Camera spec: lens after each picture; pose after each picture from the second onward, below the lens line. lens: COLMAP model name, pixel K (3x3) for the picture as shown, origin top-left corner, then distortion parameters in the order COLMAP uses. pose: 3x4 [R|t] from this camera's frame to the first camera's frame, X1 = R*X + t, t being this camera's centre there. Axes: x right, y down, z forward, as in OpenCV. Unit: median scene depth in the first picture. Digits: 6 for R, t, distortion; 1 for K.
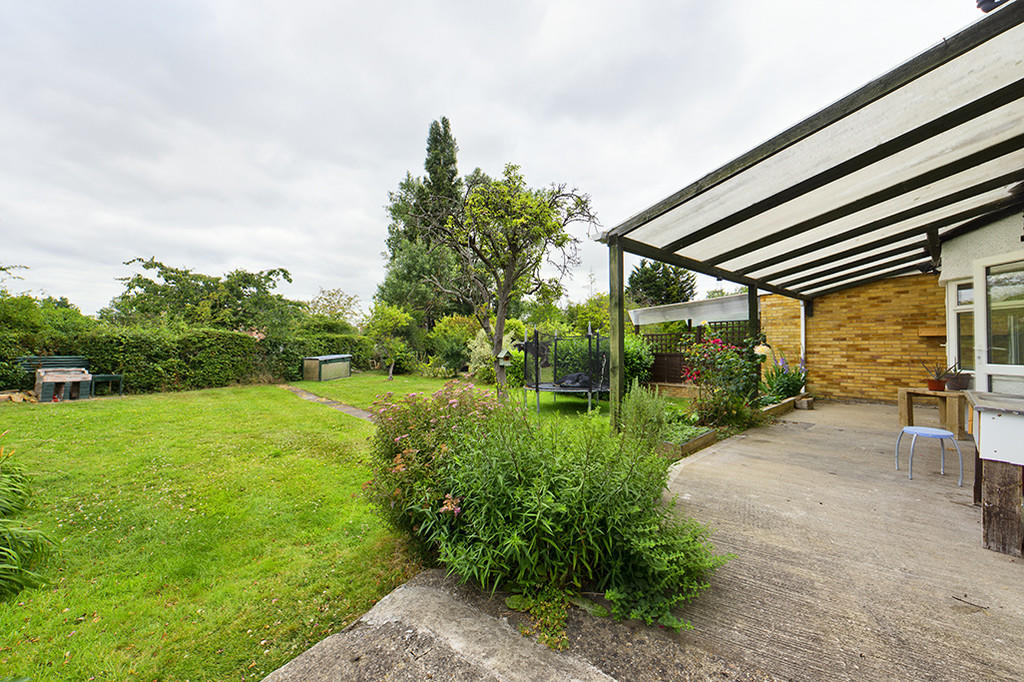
lens RADIAL K [[350.8, 0, 512.0], [0, 350.8, 341.0], [0, 0, 1]] dist [-0.000168, -0.000057]
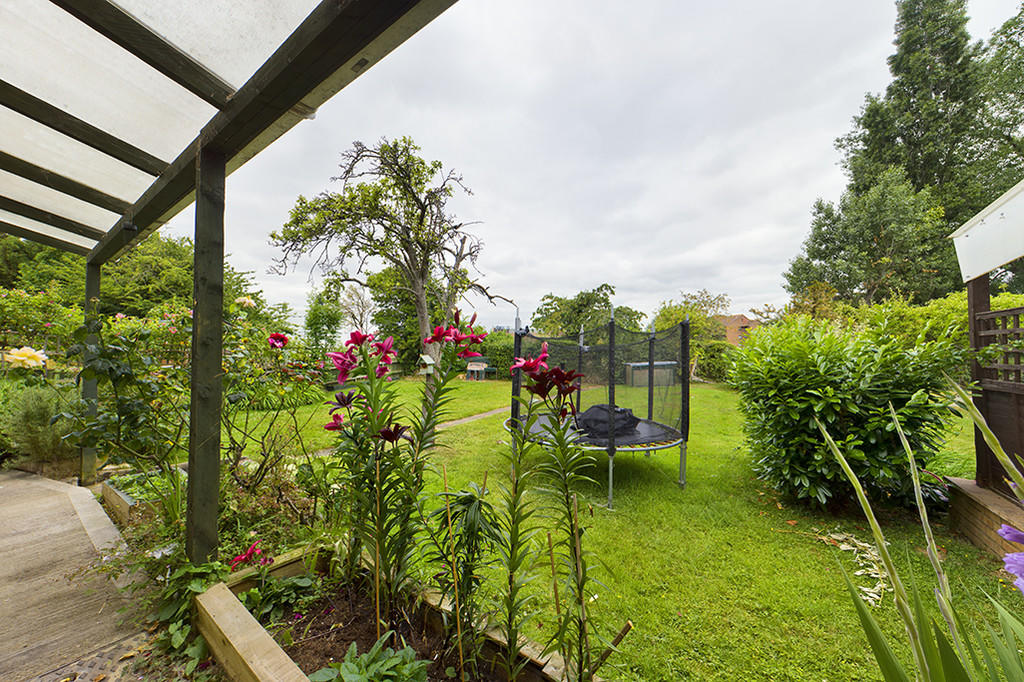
lens RADIAL K [[350.8, 0, 512.0], [0, 350.8, 341.0], [0, 0, 1]] dist [-0.000168, -0.000057]
pose [[0.289908, -0.027462, -0.956660, 0.336458], [0.007727, 0.999623, -0.026354, 0.006442], [0.957023, 0.000248, 0.290011, 0.369084]]
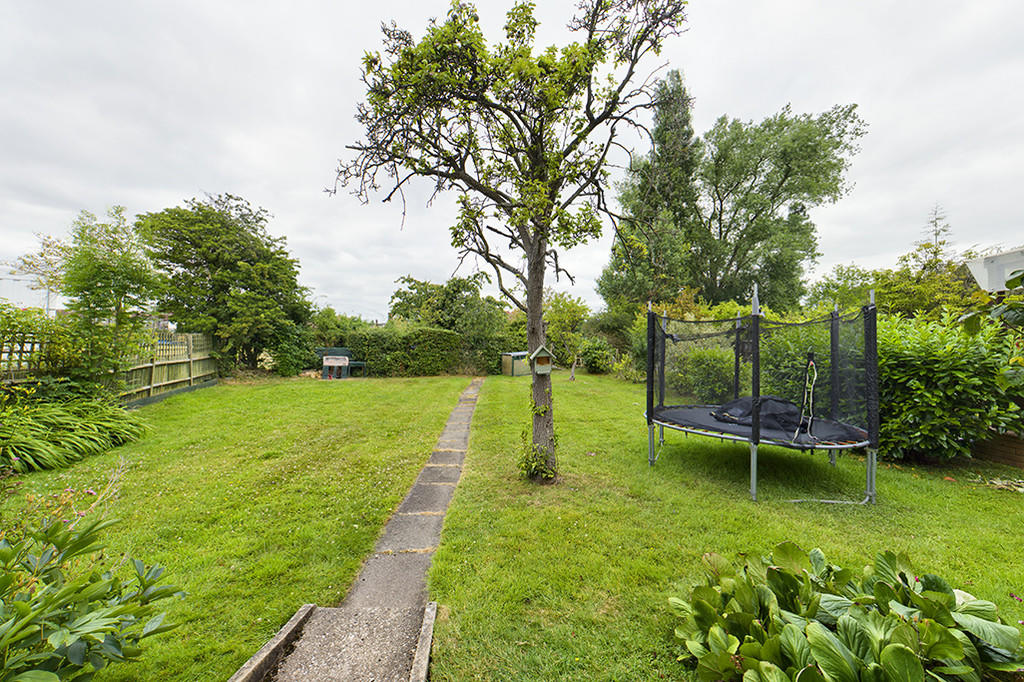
lens RADIAL K [[355.8, 0, 512.0], [0, 355.8, 341.0], [0, 0, 1]] dist [-0.000126, -0.000032]
pose [[0.763255, 0.001485, -0.646096, 0.128852], [0.001926, 0.999988, 0.004575, 0.005680], [0.646095, -0.004736, 0.763242, 0.203305]]
